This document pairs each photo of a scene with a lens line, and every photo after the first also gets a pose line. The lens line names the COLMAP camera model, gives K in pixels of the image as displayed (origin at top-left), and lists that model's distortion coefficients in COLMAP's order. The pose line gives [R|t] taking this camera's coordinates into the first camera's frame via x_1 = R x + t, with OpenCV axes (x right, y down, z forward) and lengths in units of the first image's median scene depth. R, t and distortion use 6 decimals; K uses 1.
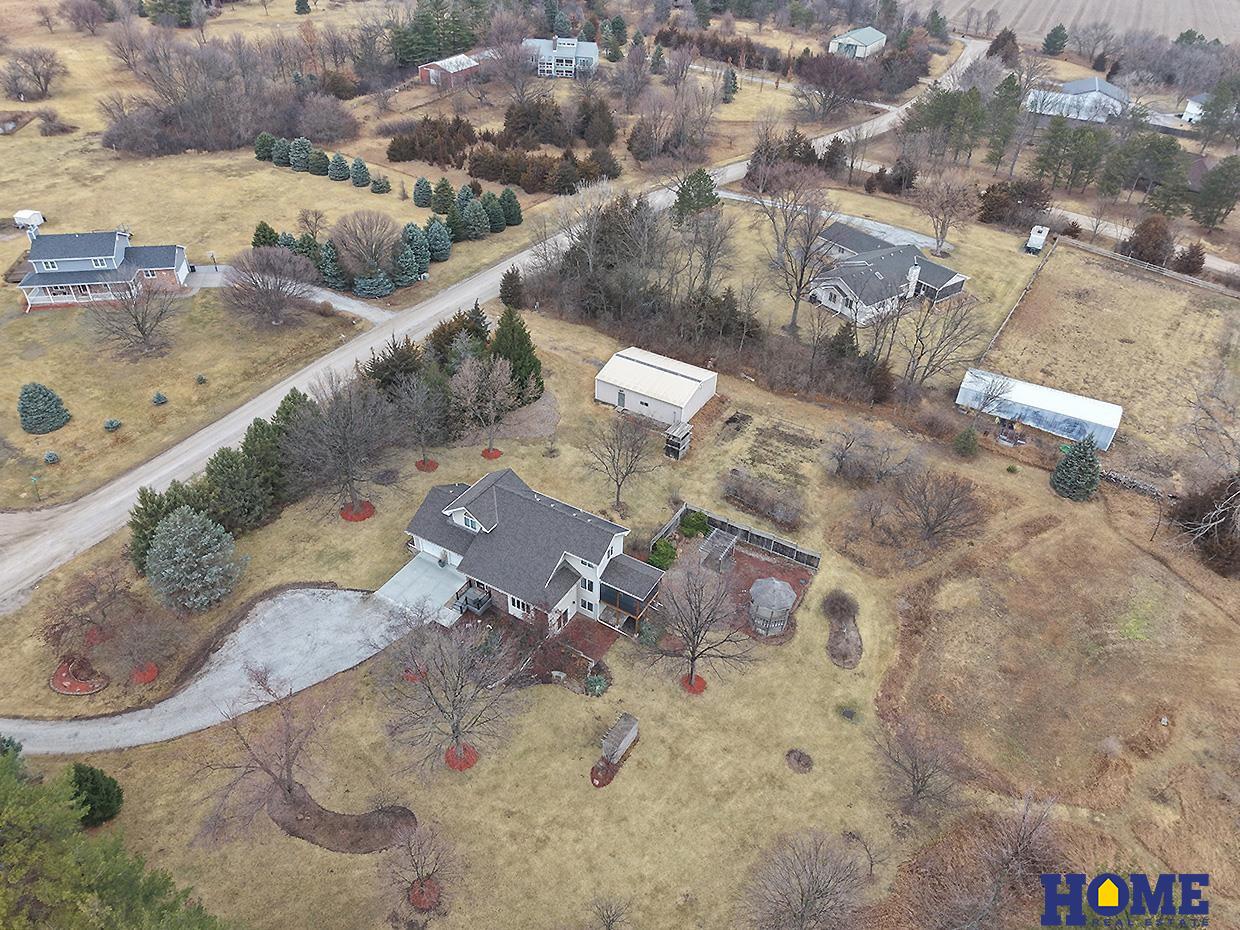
lens RADIAL K [[849.7, 0, 582.5], [0, 849.7, 461.8], [0, 0, 1]] dist [0.012139, -0.009840]
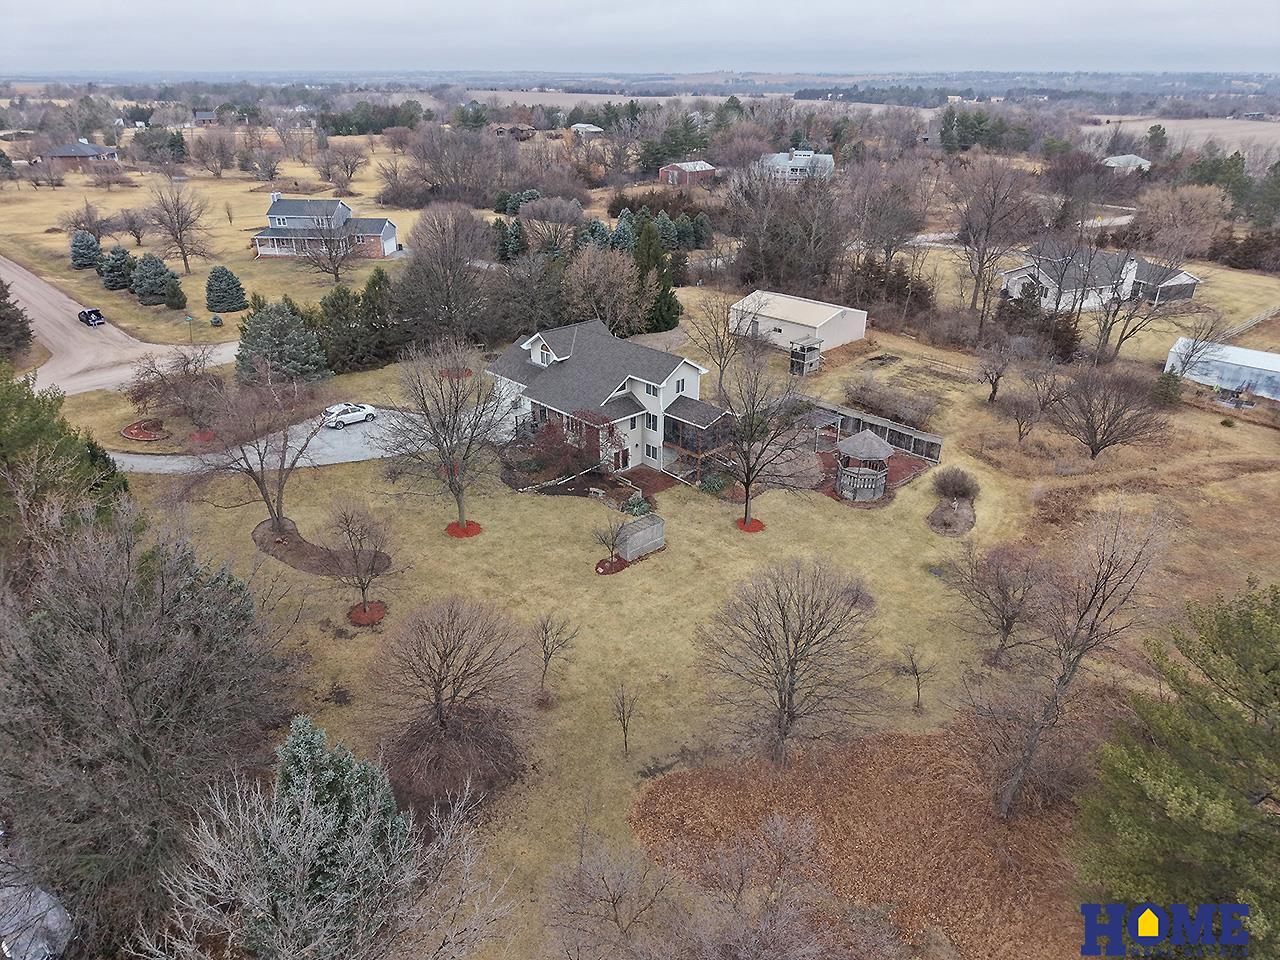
lens RADIAL K [[828.2, 0, 606.7], [0, 828.2, 481.3], [0, 0, 1]] dist [-0.008511, -0.001628]
pose [[0.960133, 0.094246, -0.263179, 0.131811], [-0.139533, 0.977360, -0.159051, 0.237084], [0.242231, 0.189432, 0.951546, 0.110095]]
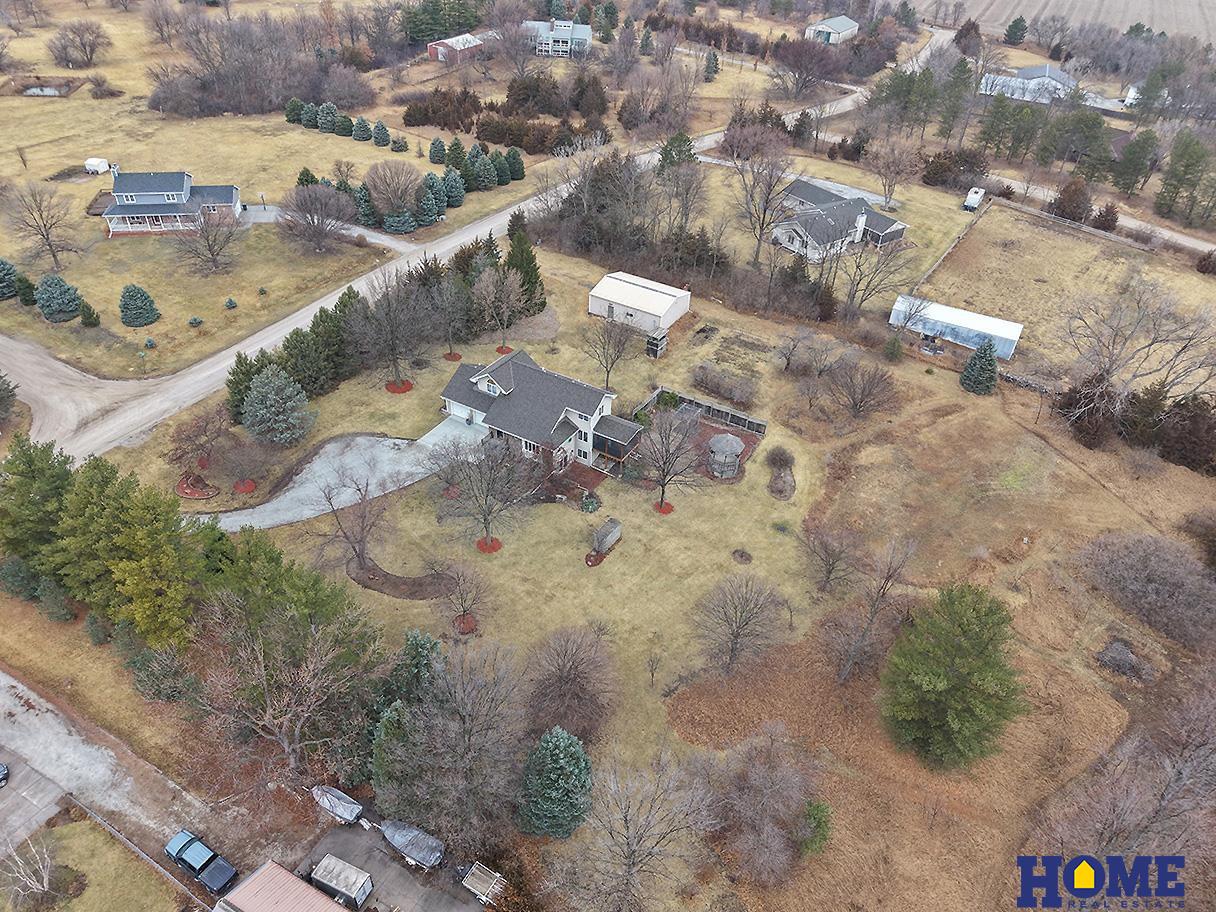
lens RADIAL K [[833.3, 0, 571.2], [0, 833.3, 452.9], [0, 0, 1]] dist [0.012139, -0.009840]
pose [[0.999897, 0.013812, 0.004023, -0.011323], [-0.013847, 0.999864, 0.008910, 0.107774], [-0.003900, -0.008965, 0.999952, -0.172971]]
